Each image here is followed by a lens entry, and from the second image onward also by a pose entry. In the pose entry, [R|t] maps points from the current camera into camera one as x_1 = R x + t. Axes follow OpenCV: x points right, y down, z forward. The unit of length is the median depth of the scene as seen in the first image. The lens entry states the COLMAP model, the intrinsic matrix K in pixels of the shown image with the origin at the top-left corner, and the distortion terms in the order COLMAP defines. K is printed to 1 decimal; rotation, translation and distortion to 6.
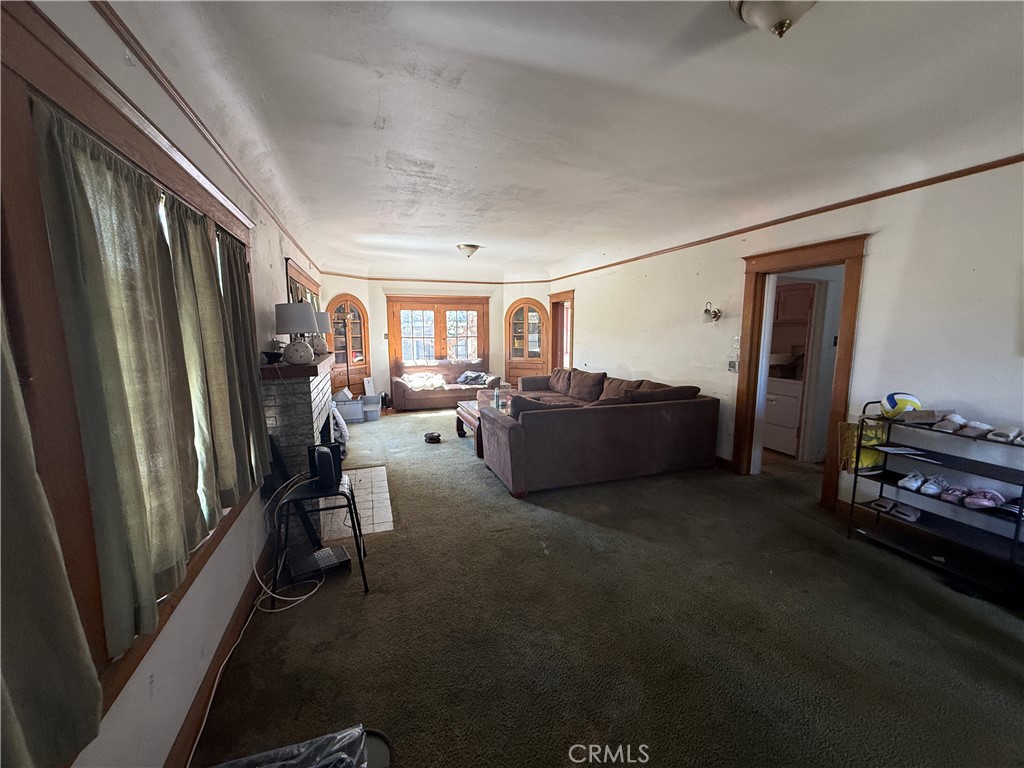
lens RADIAL K [[407.3, 0, 512.0], [0, 407.3, 384.0], [0, 0, 1]] dist [-0.001480, 0.000012]
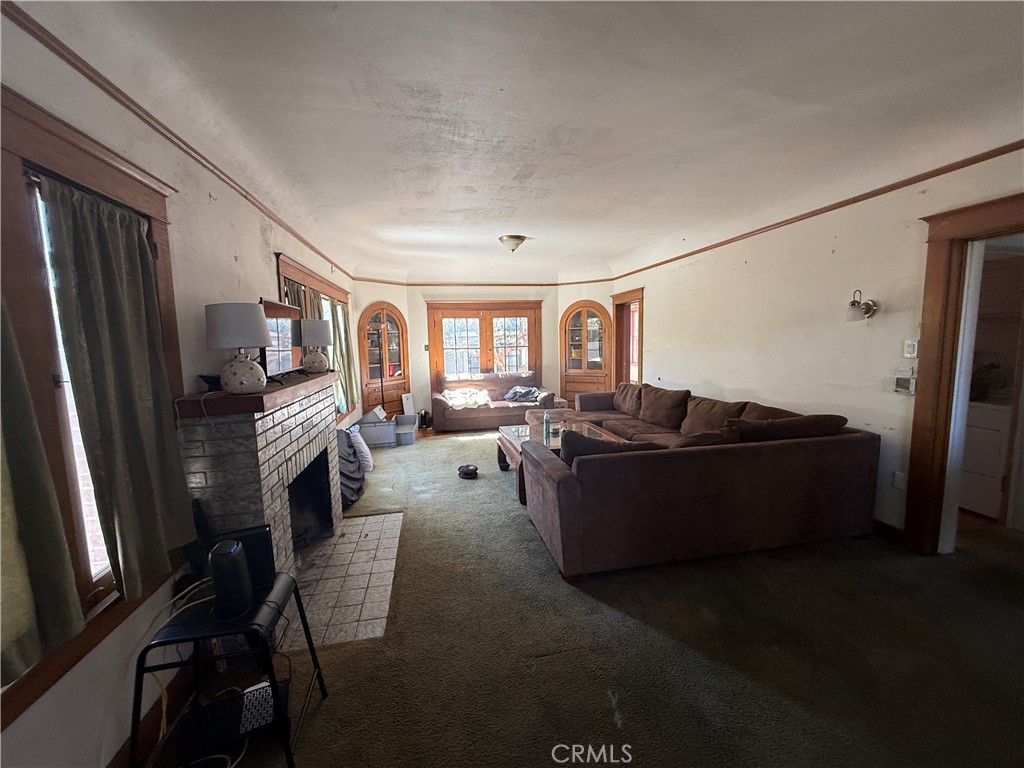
lens RADIAL K [[407.3, 0, 512.0], [0, 407.3, 384.0], [0, 0, 1]] dist [-0.001480, 0.000012]
pose [[0.989446, -0.004383, -0.144839, 0.009904], [0.001279, 0.999768, -0.021520, -0.023376], [0.144899, 0.021107, 0.989221, 0.186034]]
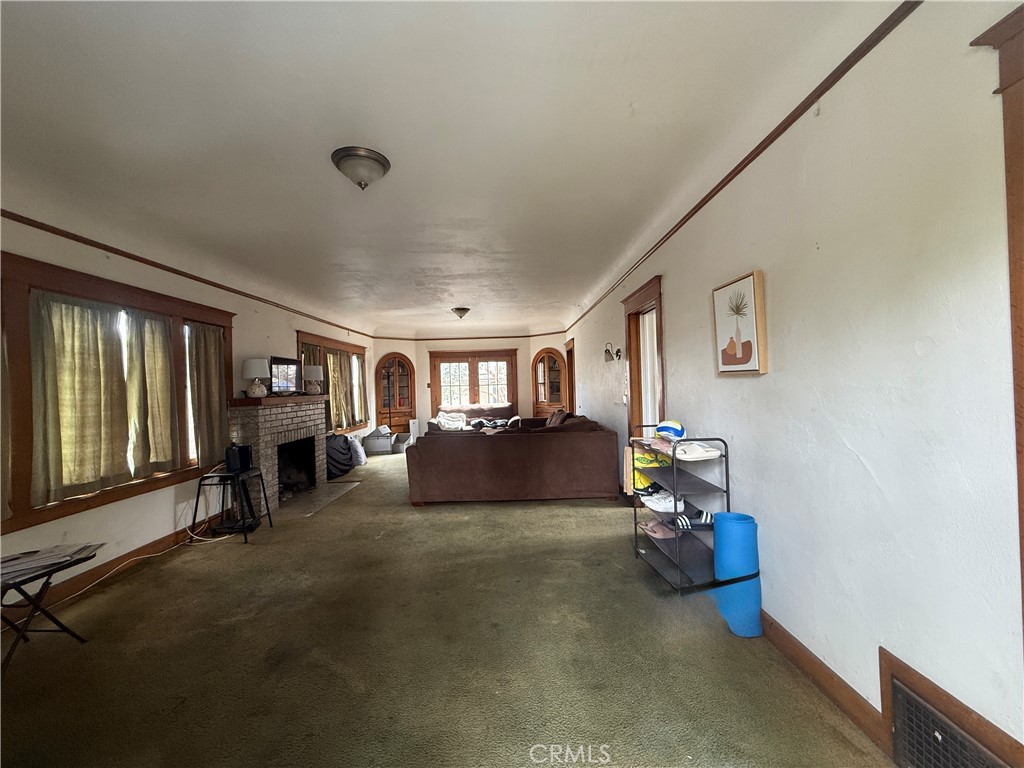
lens RADIAL K [[405.8, 0, 512.0], [0, 405.8, 384.0], [0, 0, 1]] dist [-0.000223, -0.000014]
pose [[0.943040, -0.025349, -0.331711, 0.438612], [-0.017723, 0.991849, -0.126184, 0.036824], [0.332206, 0.124875, 0.934904, -0.064914]]
